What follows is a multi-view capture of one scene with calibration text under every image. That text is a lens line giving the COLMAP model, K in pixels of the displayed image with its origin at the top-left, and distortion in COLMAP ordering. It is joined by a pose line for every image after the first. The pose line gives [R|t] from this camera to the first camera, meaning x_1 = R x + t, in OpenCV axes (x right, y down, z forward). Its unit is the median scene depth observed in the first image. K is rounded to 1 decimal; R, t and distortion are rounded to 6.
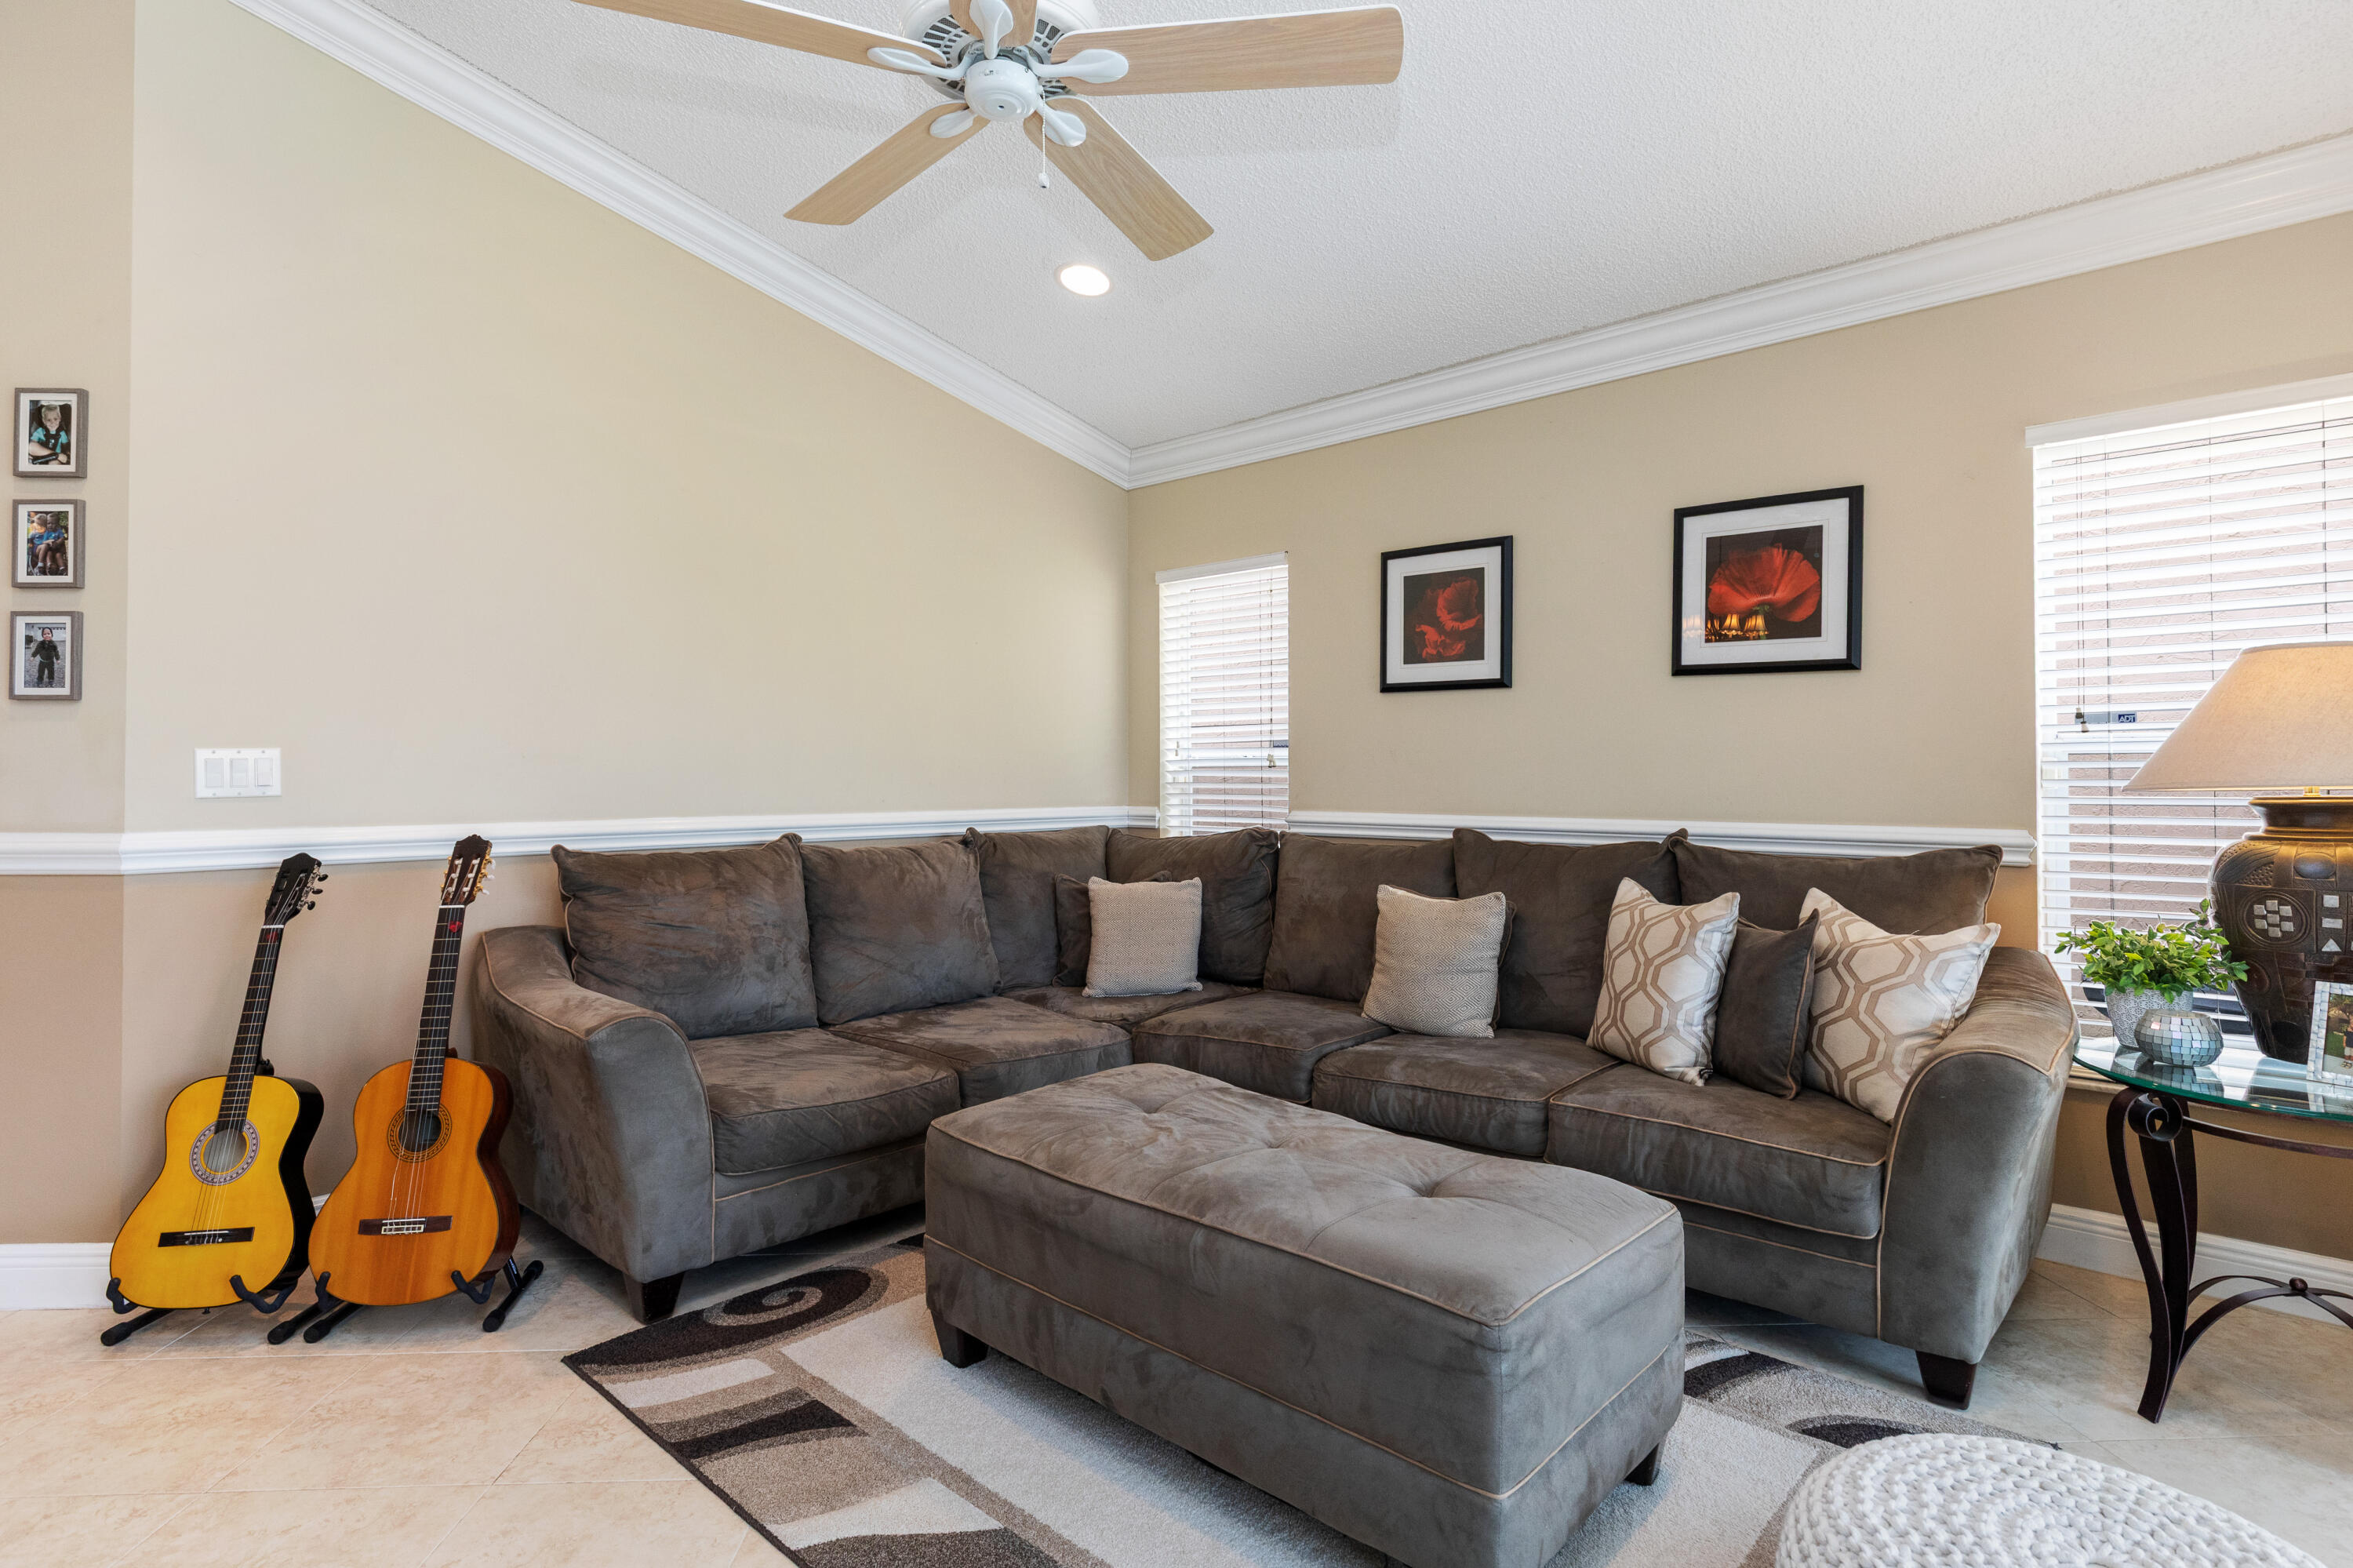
lens RADIAL K [[1178.5, 0, 1172.8], [0, 1178.5, 757.5], [0, 0, 1]] dist [-0.001835, -0.000262]
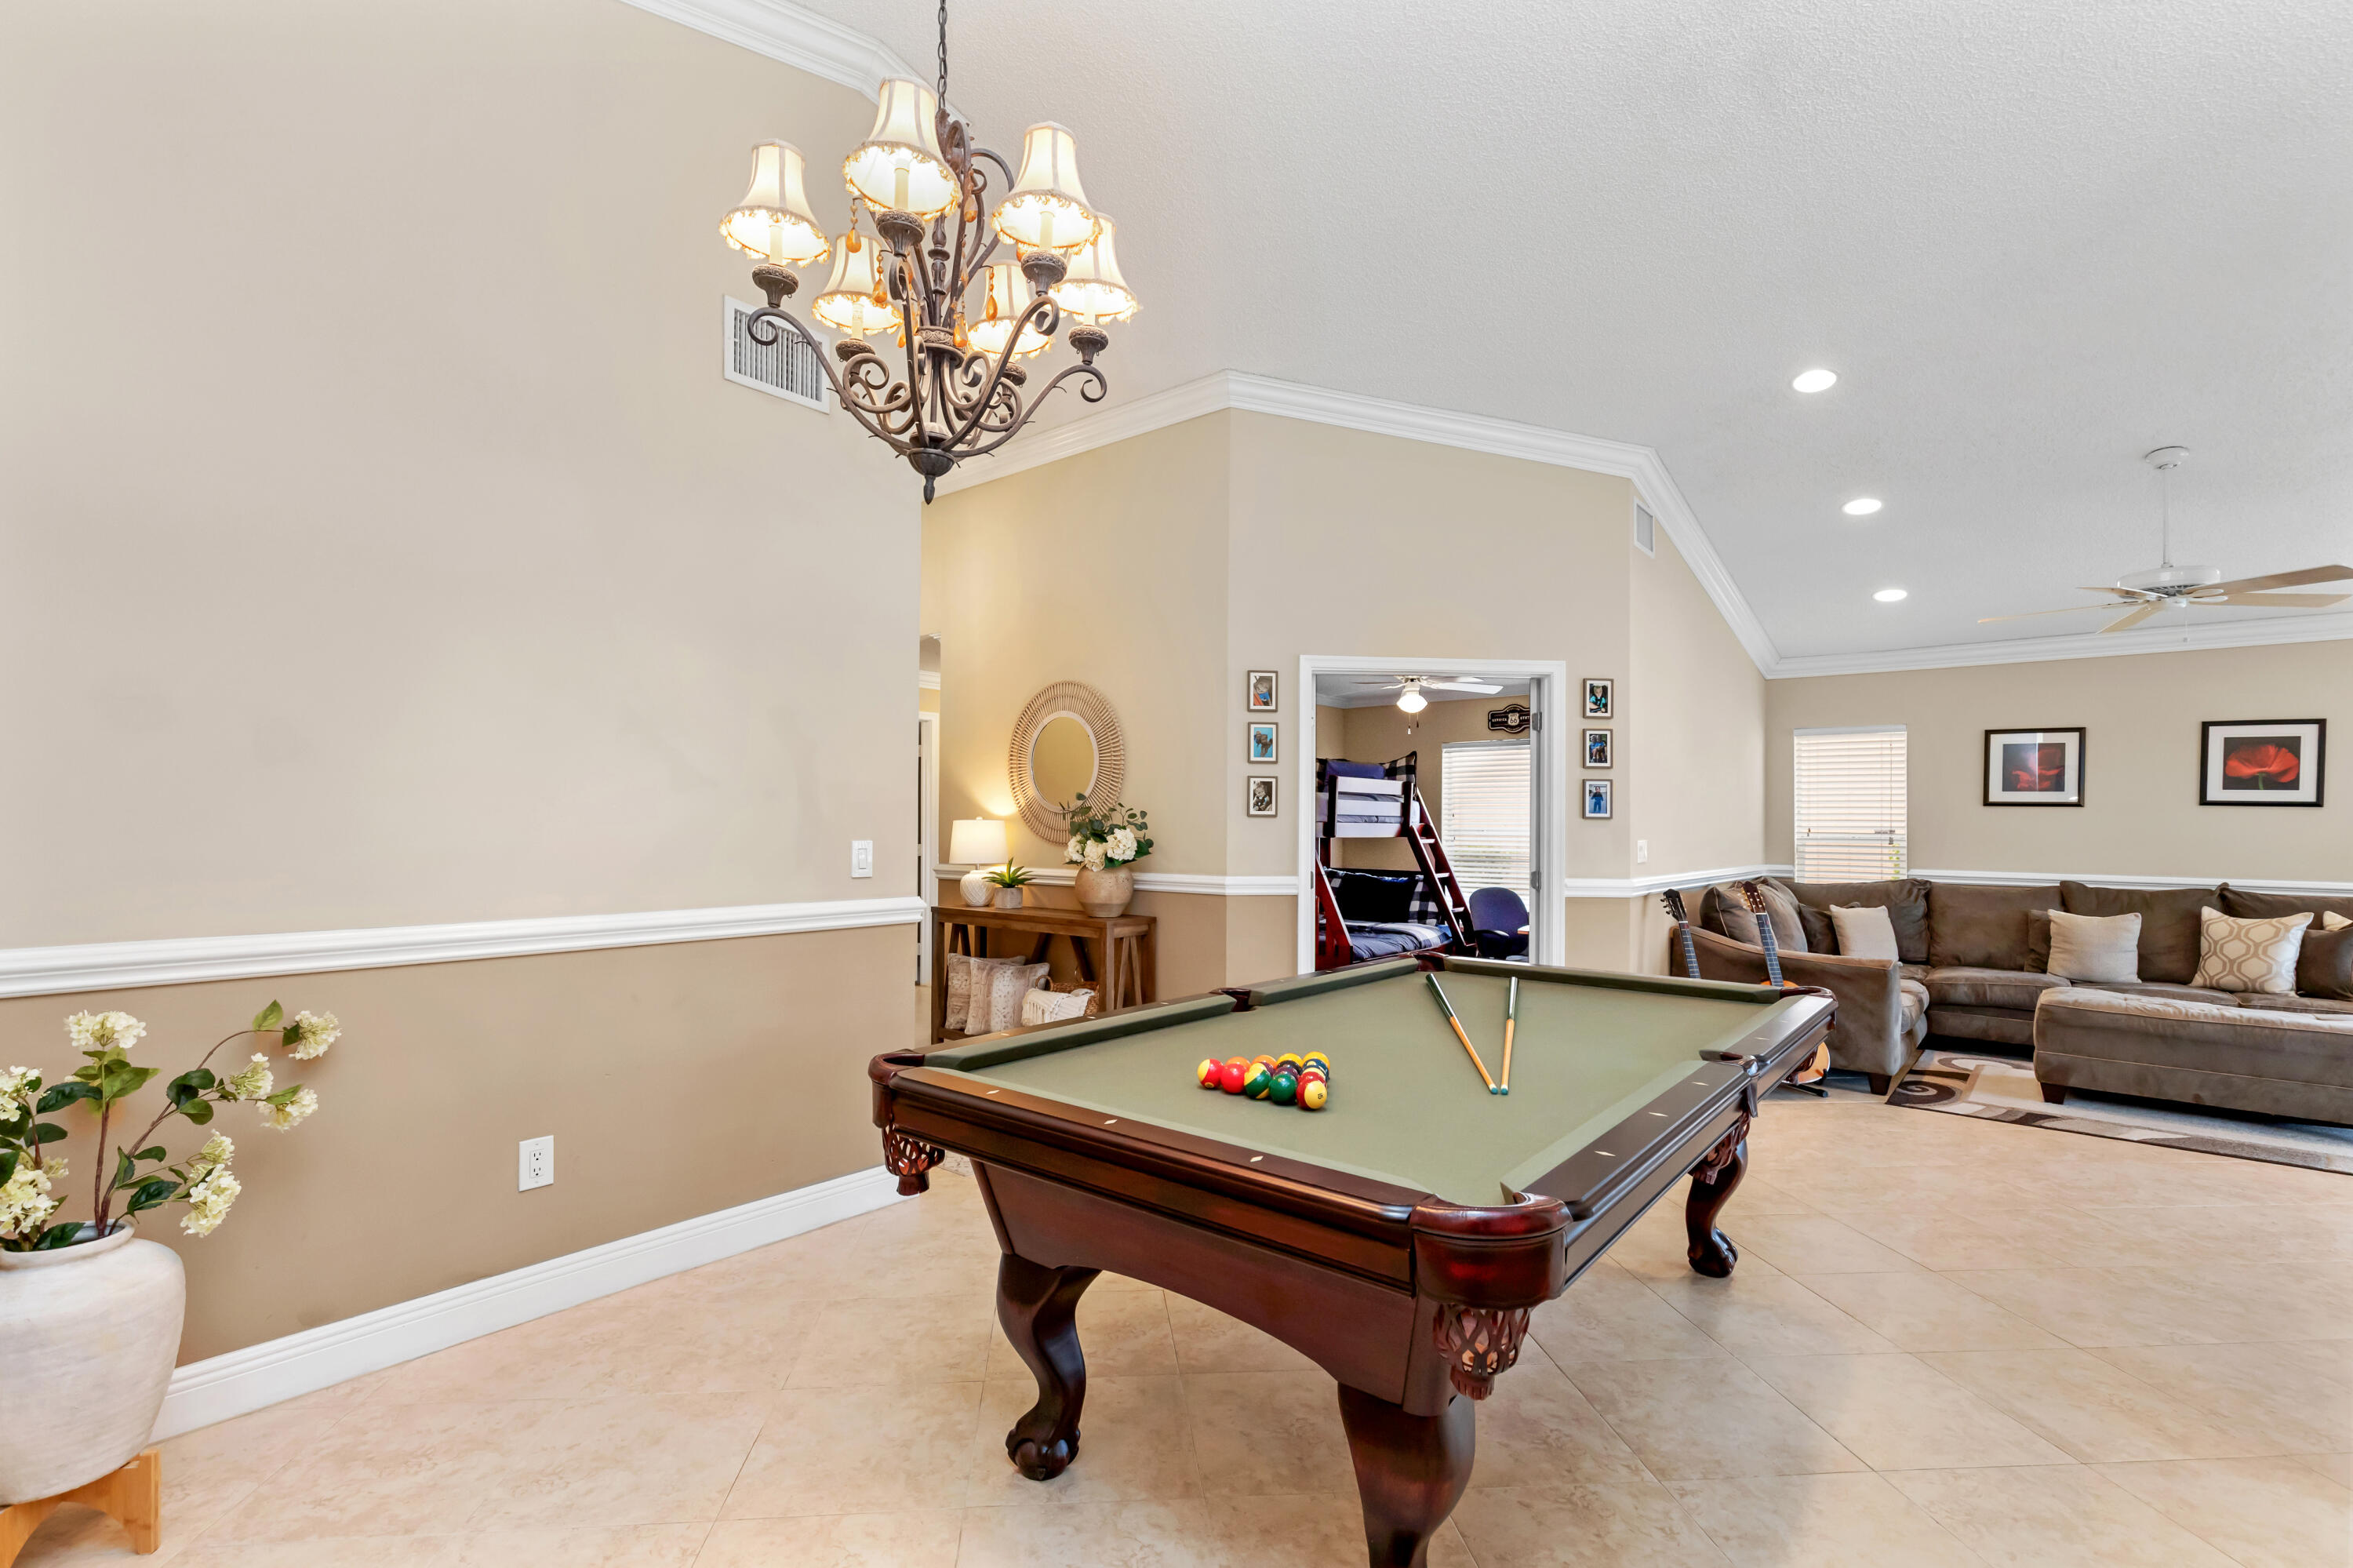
lens RADIAL K [[1050.9, 0, 1166.4], [0, 1050.9, 812.8], [0, 0, 1]] dist [0.001240, 0.000072]
pose [[0.999410, 0.010881, 0.032562, -1.504896], [-0.011043, 0.999927, 0.004806, -0.050243], [-0.032507, -0.005163, 0.999458, -0.784849]]
